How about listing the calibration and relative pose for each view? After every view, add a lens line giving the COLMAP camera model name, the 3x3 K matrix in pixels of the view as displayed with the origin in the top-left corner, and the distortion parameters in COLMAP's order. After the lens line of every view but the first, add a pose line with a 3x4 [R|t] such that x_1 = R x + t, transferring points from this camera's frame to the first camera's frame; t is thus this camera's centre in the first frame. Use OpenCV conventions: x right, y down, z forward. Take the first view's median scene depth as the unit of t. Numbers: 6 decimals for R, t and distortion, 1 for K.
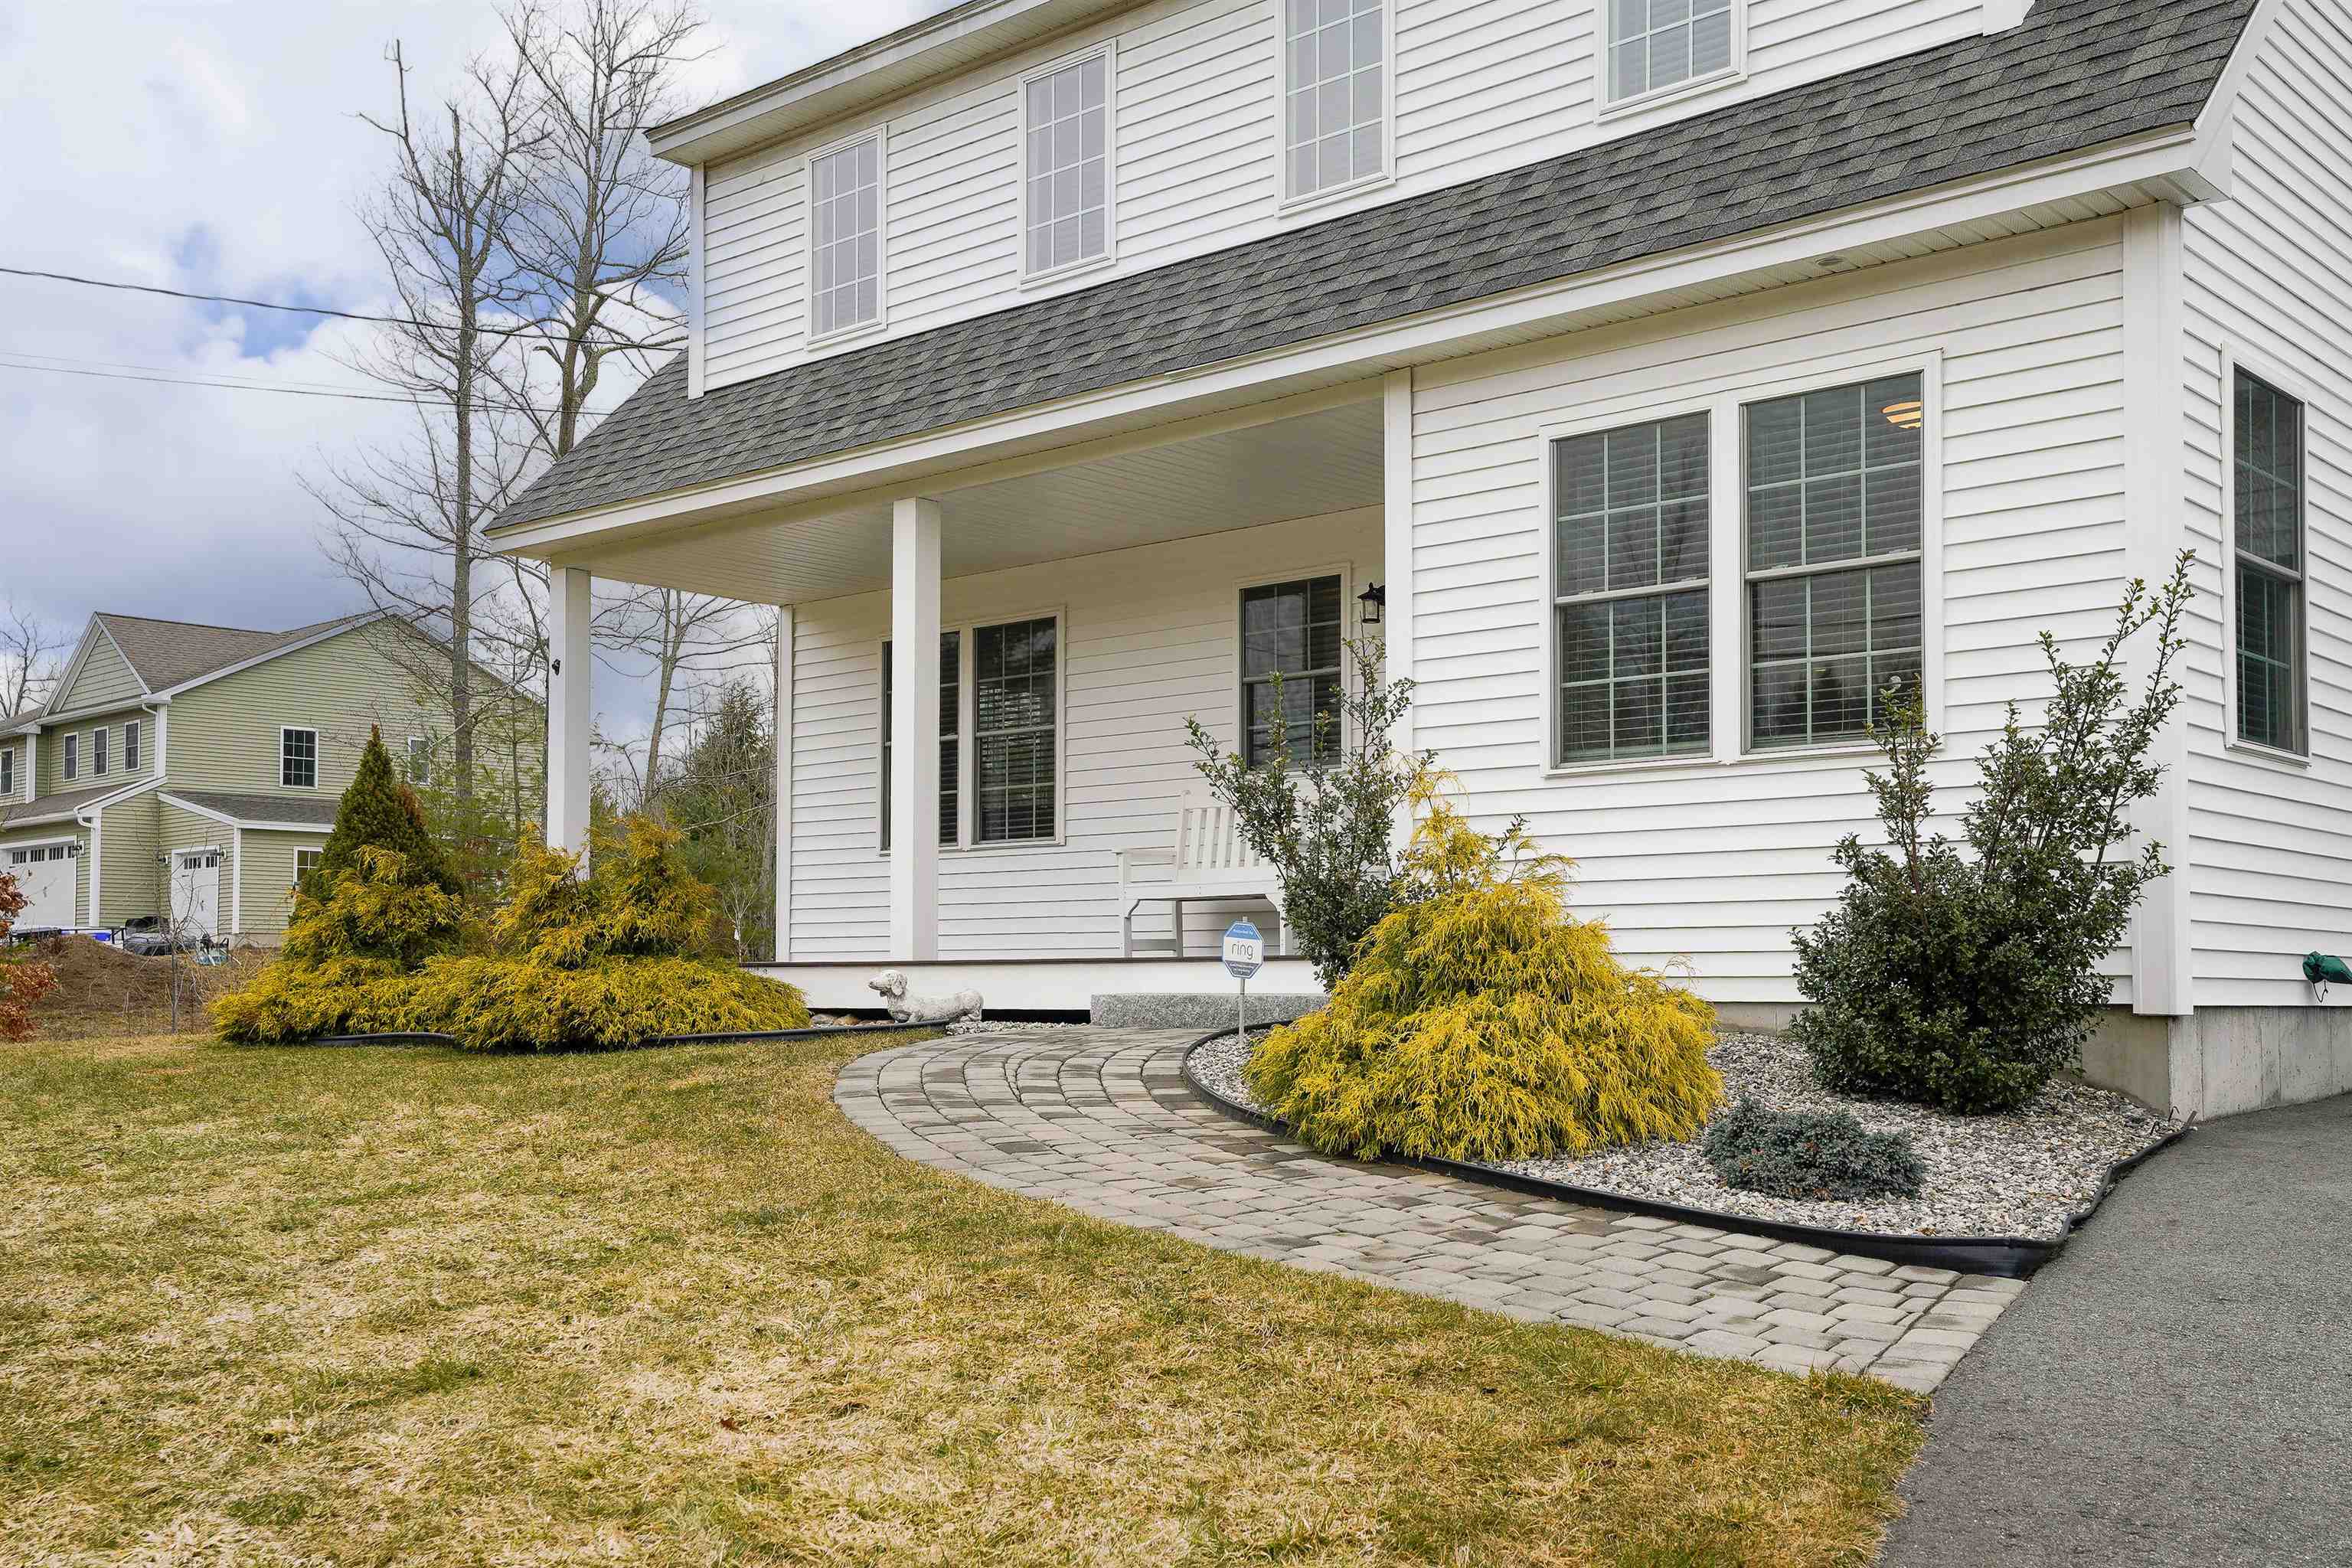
lens RADIAL K [[2297.6, 0, 1293.8], [0, 2297.6, 868.6], [0, 0, 1]] dist [0.056263, 0.000000]
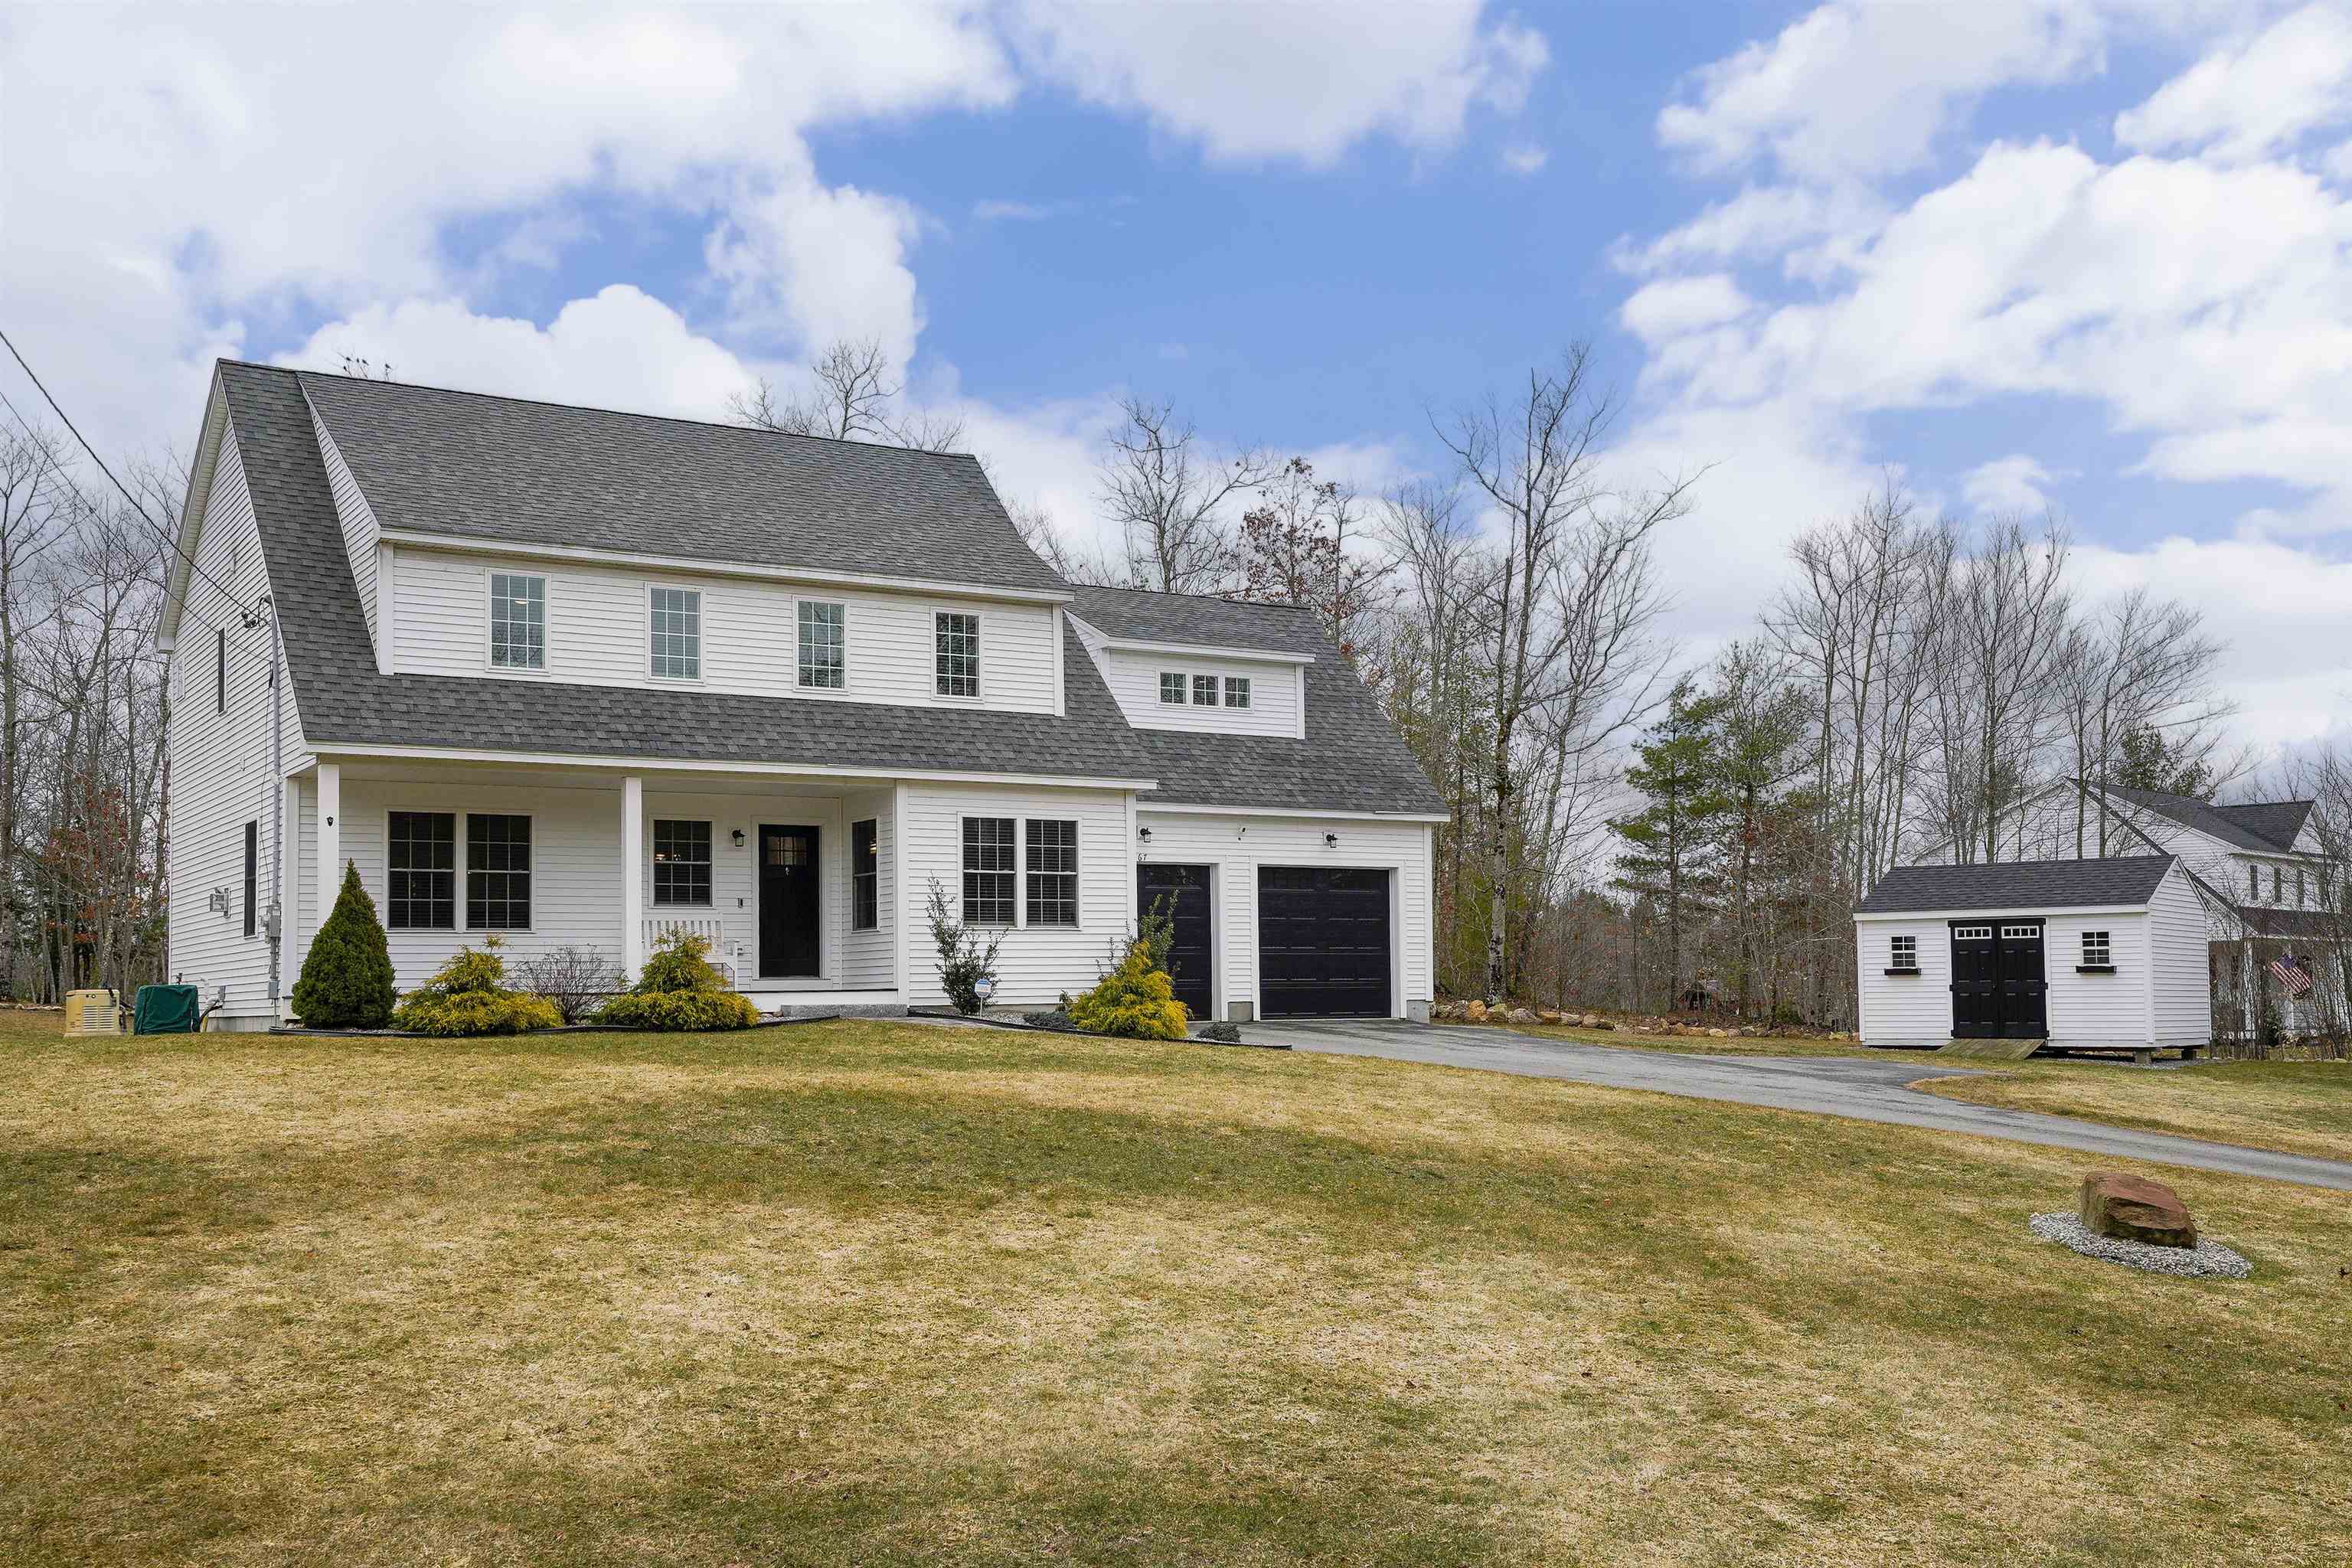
lens RADIAL K [[2297.6, 0, 1183.5], [0, 2297.6, 860.7], [0, 0, 1]] dist [0.056263, 0.000000]
pose [[0.298756, 0.049149, 0.953063, -2.671502], [-0.036629, 0.998528, -0.040011, -0.020089], [-0.953626, -0.022956, 0.300117, -0.173935]]
